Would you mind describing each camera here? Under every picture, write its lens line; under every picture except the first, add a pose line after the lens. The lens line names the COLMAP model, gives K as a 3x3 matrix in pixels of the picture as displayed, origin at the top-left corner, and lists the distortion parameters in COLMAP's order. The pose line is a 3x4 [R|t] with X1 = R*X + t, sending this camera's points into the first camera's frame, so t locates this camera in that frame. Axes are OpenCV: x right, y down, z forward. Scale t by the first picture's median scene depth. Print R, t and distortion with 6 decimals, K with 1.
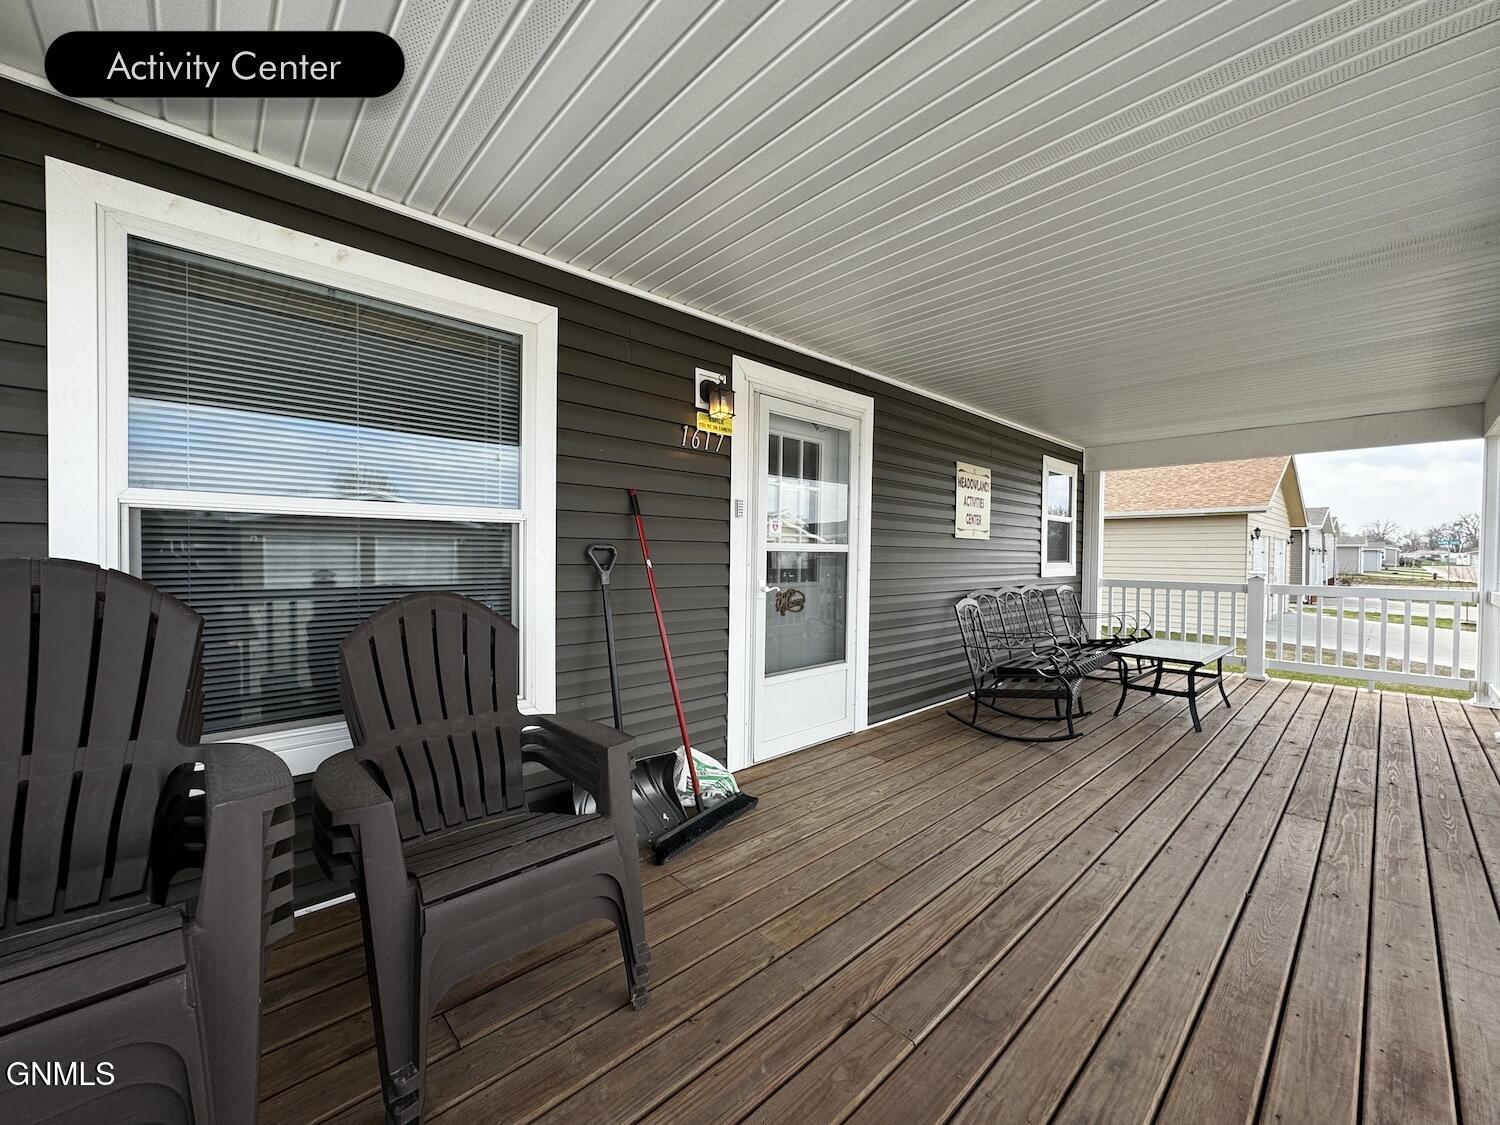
lens RADIAL K [[598.2, 0, 754.3], [0, 598.2, 559.9], [0, 0, 1]] dist [-0.000259, 0.000002]
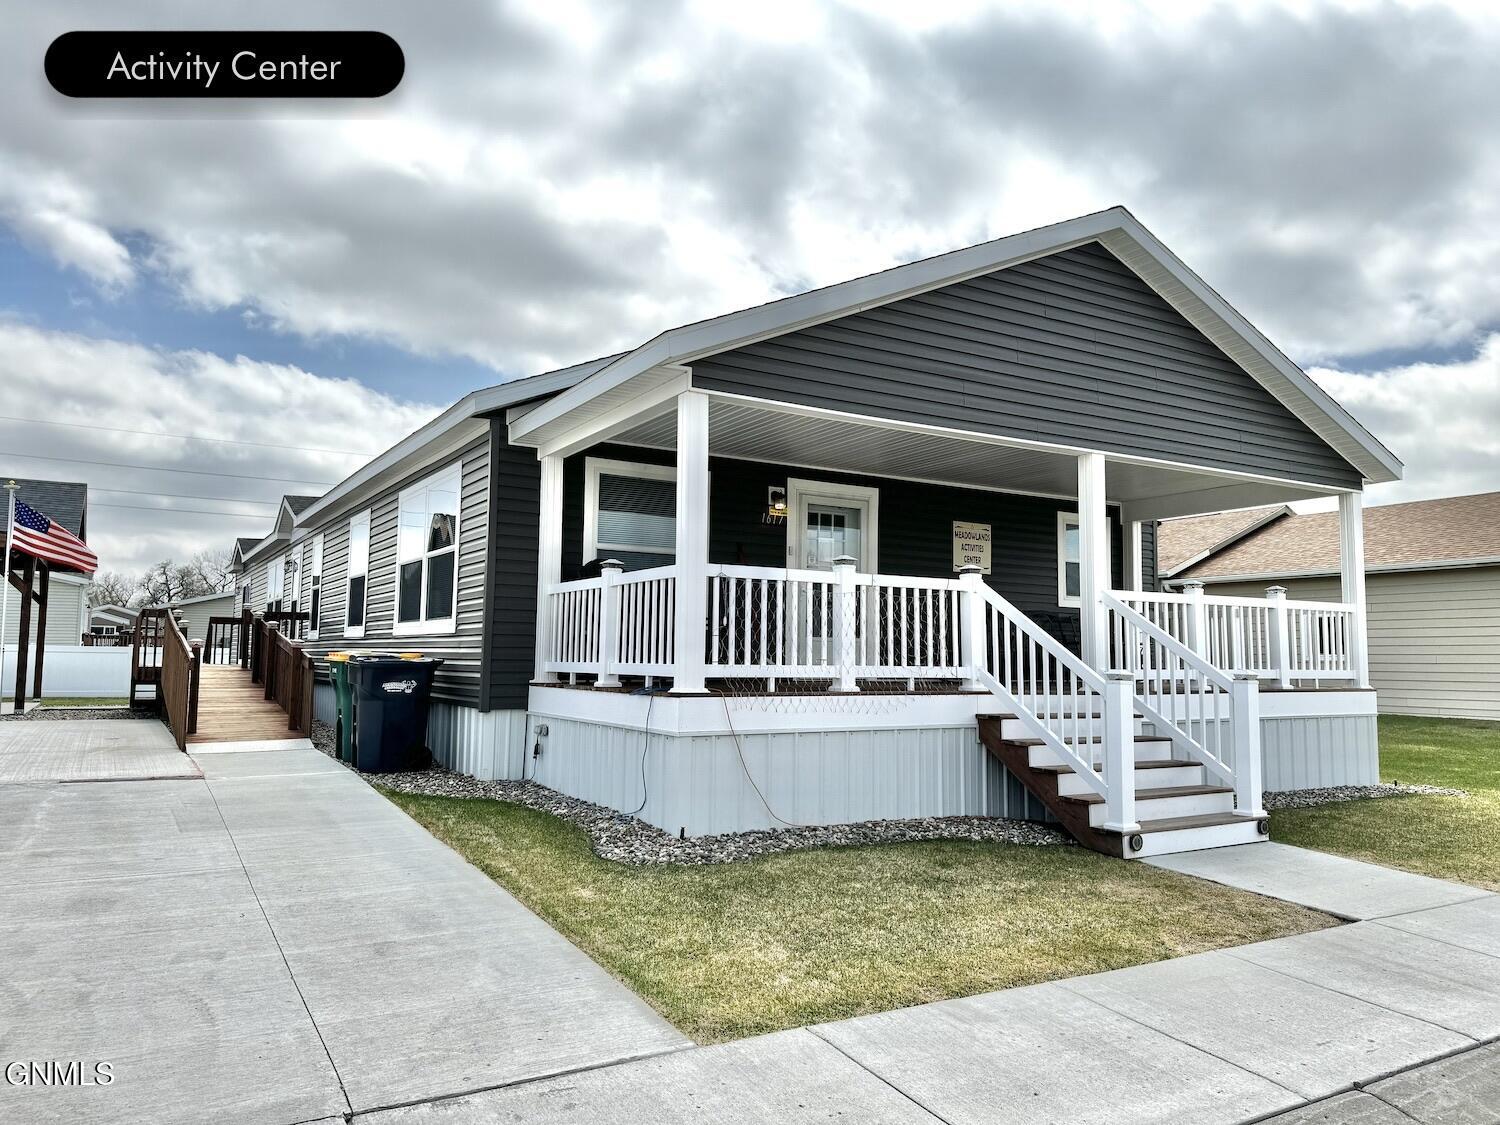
lens RADIAL K [[1062.6, 0, 748.5], [0, 1062.6, 558.9], [0, 0, 1]] dist [-0.000353, -0.000099]
pose [[0.976646, -0.013695, -0.214419, 0.613766], [-0.008439, 0.994751, -0.101975, 0.313170], [0.214690, 0.101403, 0.971404, -2.570942]]
